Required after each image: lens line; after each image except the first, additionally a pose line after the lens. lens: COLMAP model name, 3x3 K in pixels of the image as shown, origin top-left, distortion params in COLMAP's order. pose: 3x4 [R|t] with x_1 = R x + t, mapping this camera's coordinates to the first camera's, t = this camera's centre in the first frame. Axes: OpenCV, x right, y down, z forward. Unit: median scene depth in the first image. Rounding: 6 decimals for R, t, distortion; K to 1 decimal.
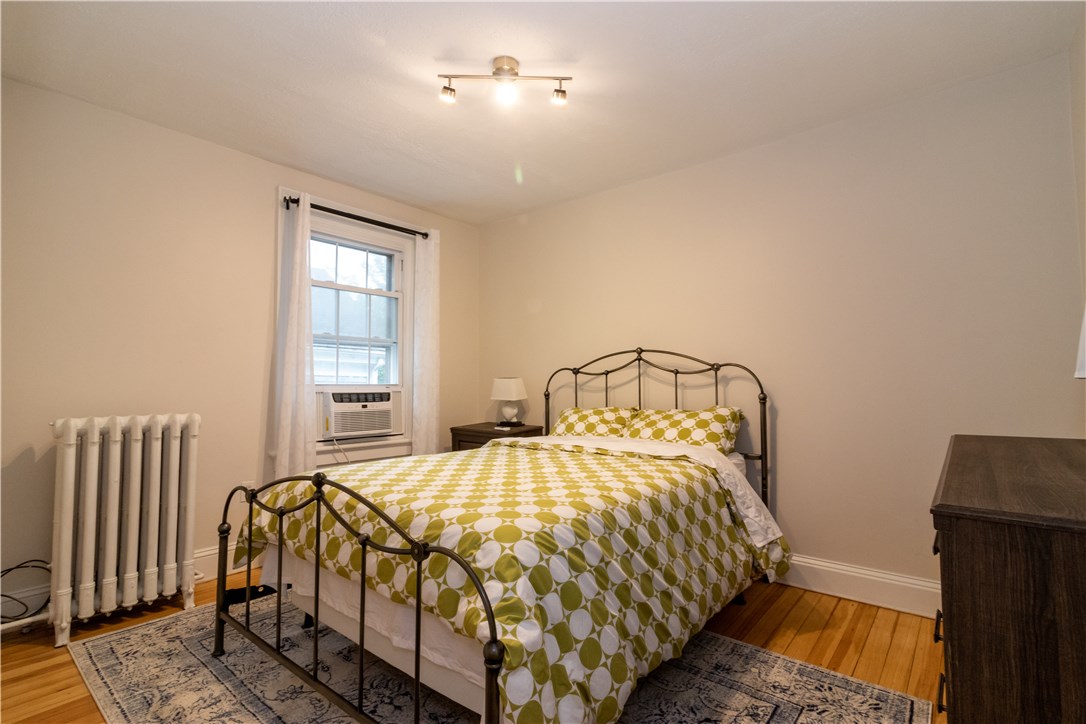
lens RADIAL K [[500.8, 0, 544.6], [0, 500.8, 362.0], [0, 0, 1]] dist [0.000086, 0.000365]
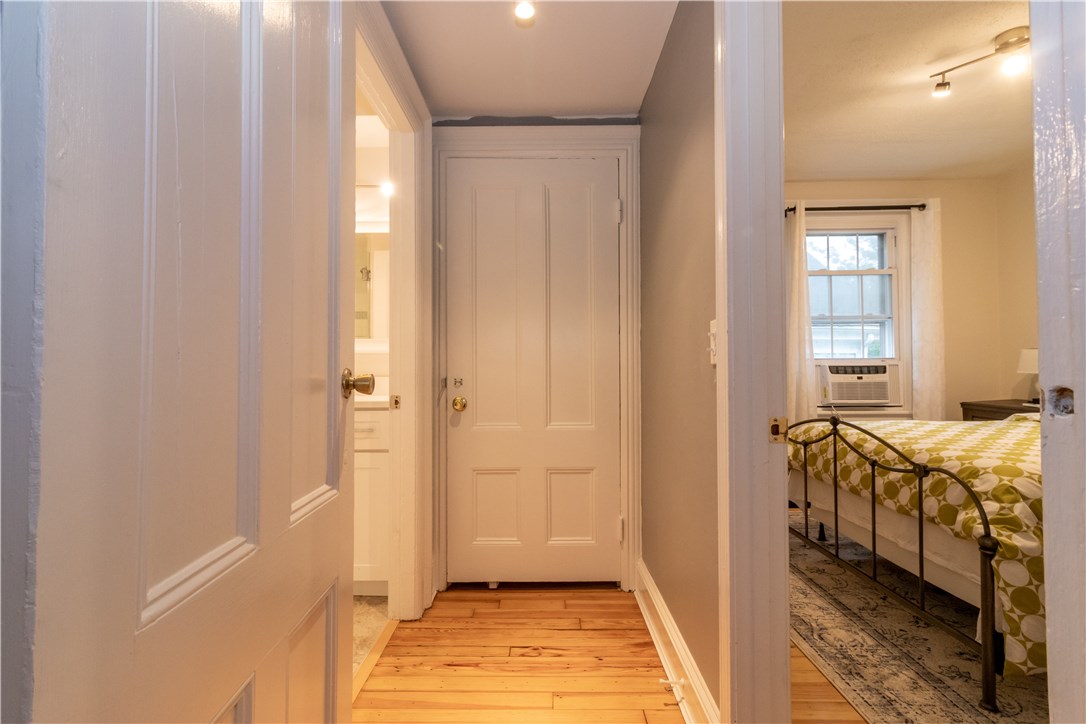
lens RADIAL K [[500.8, 0, 544.6], [0, 500.8, 362.0], [0, 0, 1]] dist [0.000086, 0.000365]
pose [[0.629321, -0.012661, -0.777043, 0.108249], [0.044563, 0.998810, 0.019816, 0.001086], [0.775867, -0.047098, 0.629136, -0.407711]]
